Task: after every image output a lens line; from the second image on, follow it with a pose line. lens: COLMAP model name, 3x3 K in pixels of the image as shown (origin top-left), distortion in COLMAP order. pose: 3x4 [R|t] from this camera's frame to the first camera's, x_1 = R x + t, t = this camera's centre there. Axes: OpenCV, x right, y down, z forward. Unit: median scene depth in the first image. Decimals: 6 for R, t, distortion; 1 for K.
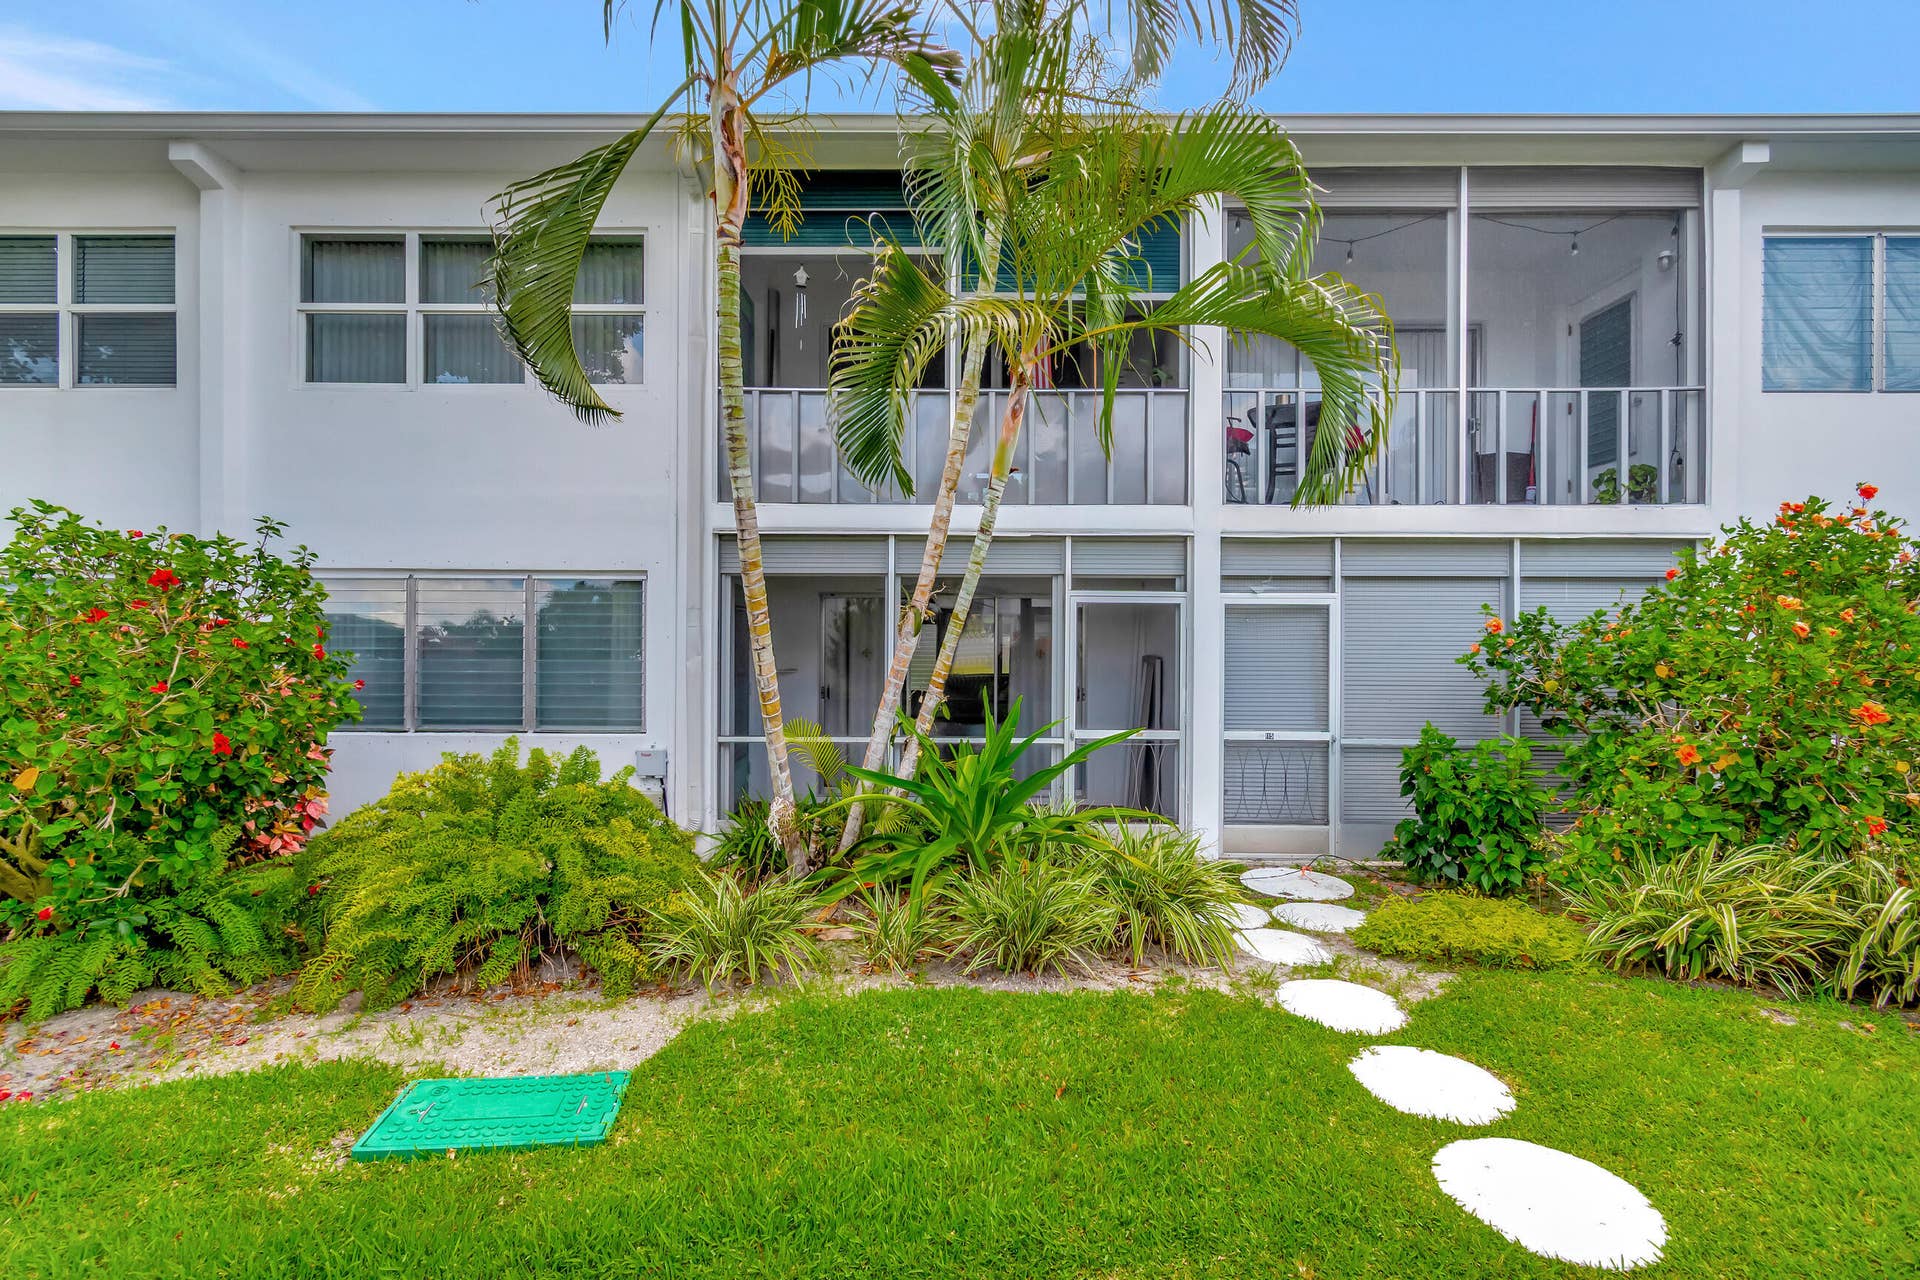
lens RADIAL K [[853.2, 0, 959.0], [0, 853.2, 632.5], [0, 0, 1]] dist [0.001063, -0.000119]
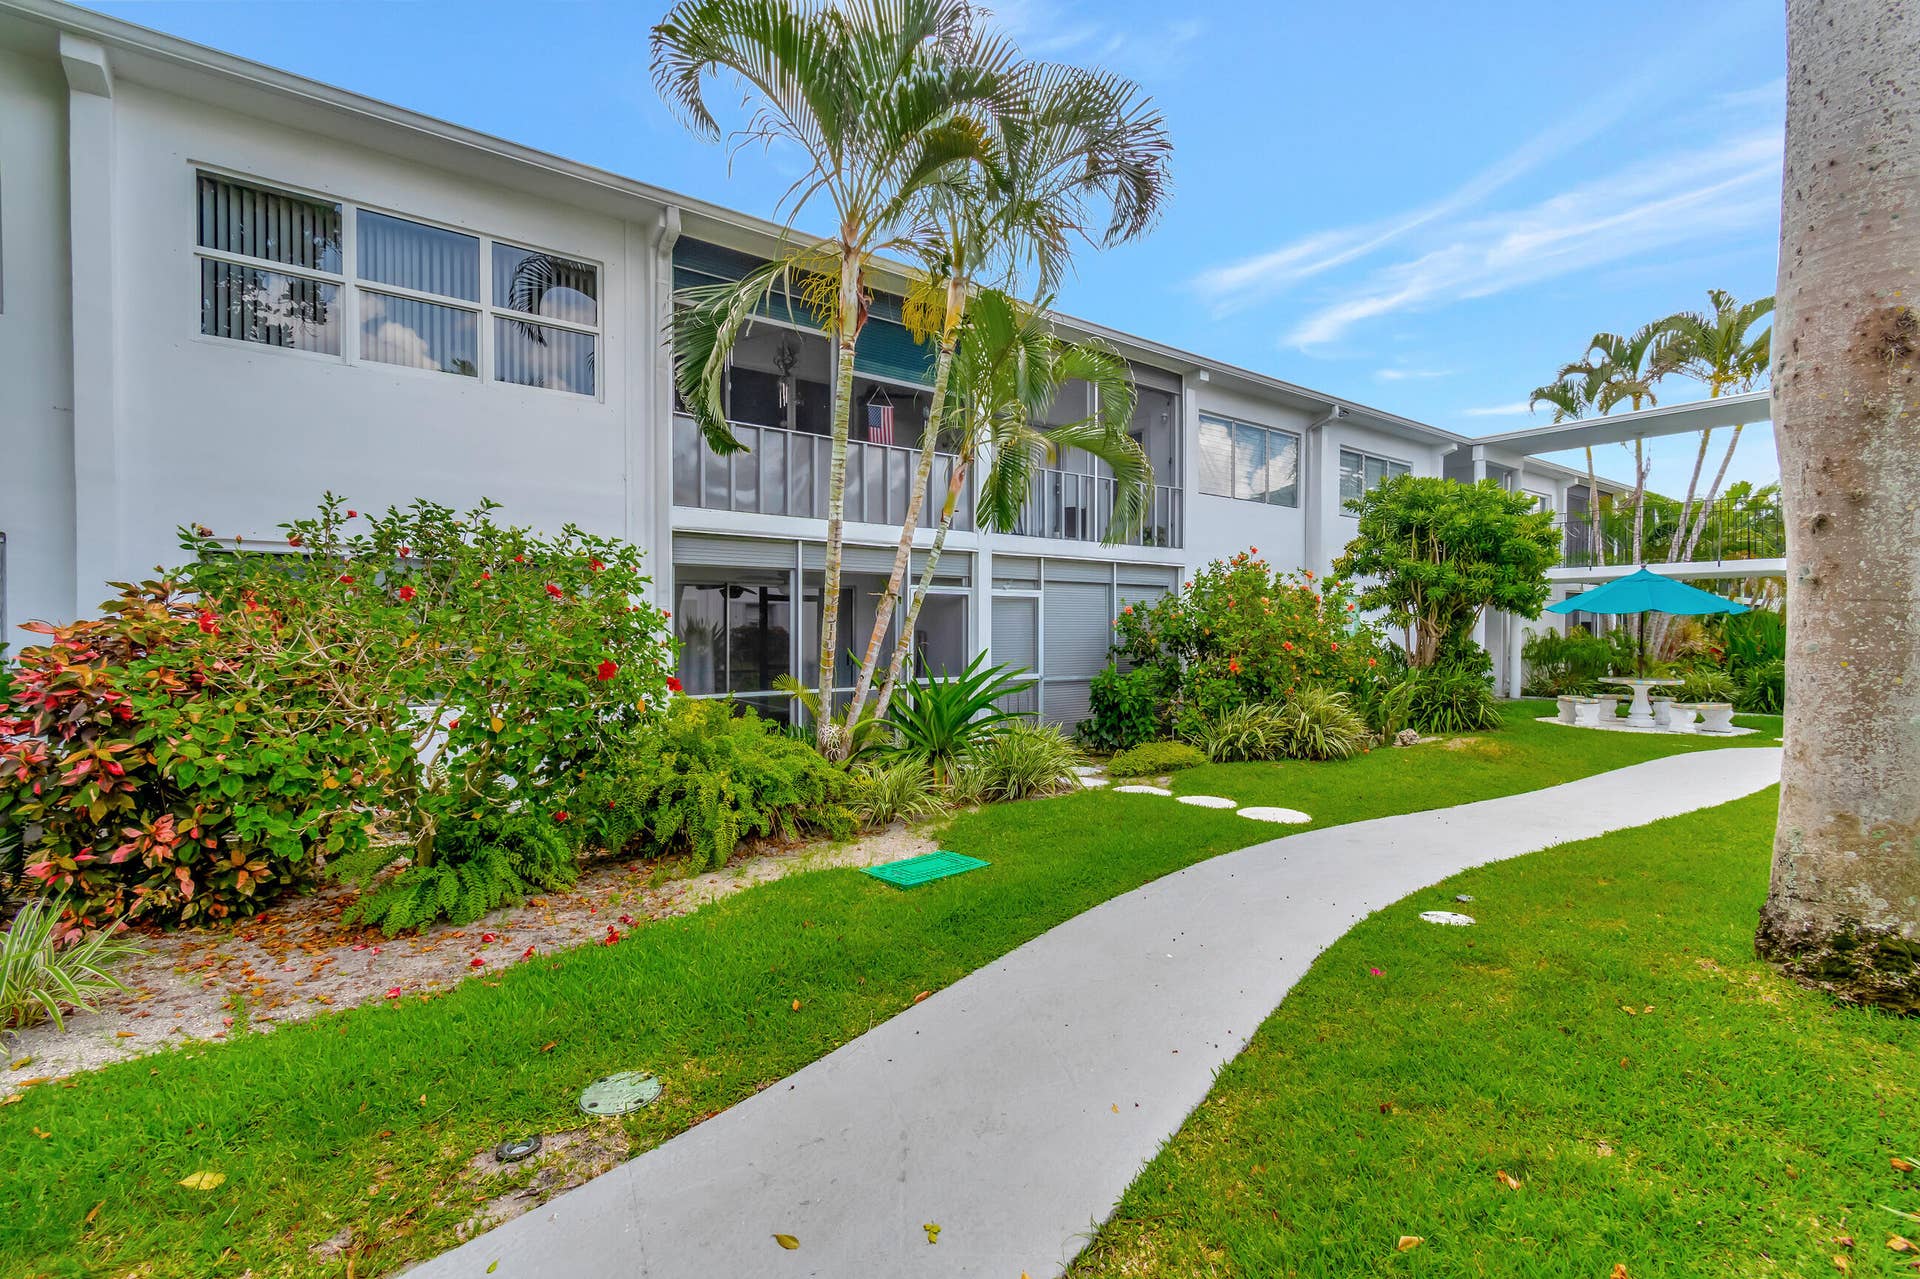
lens RADIAL K [[797.7, 0, 955.9], [0, 797.7, 635.1], [0, 0, 1]] dist [0.000051, -0.000112]
pose [[0.806633, -0.010945, 0.590952, -0.627342], [0.000399, 0.999838, 0.017973, 0.013911], [-0.591053, -0.014262, 0.806507, -0.168777]]
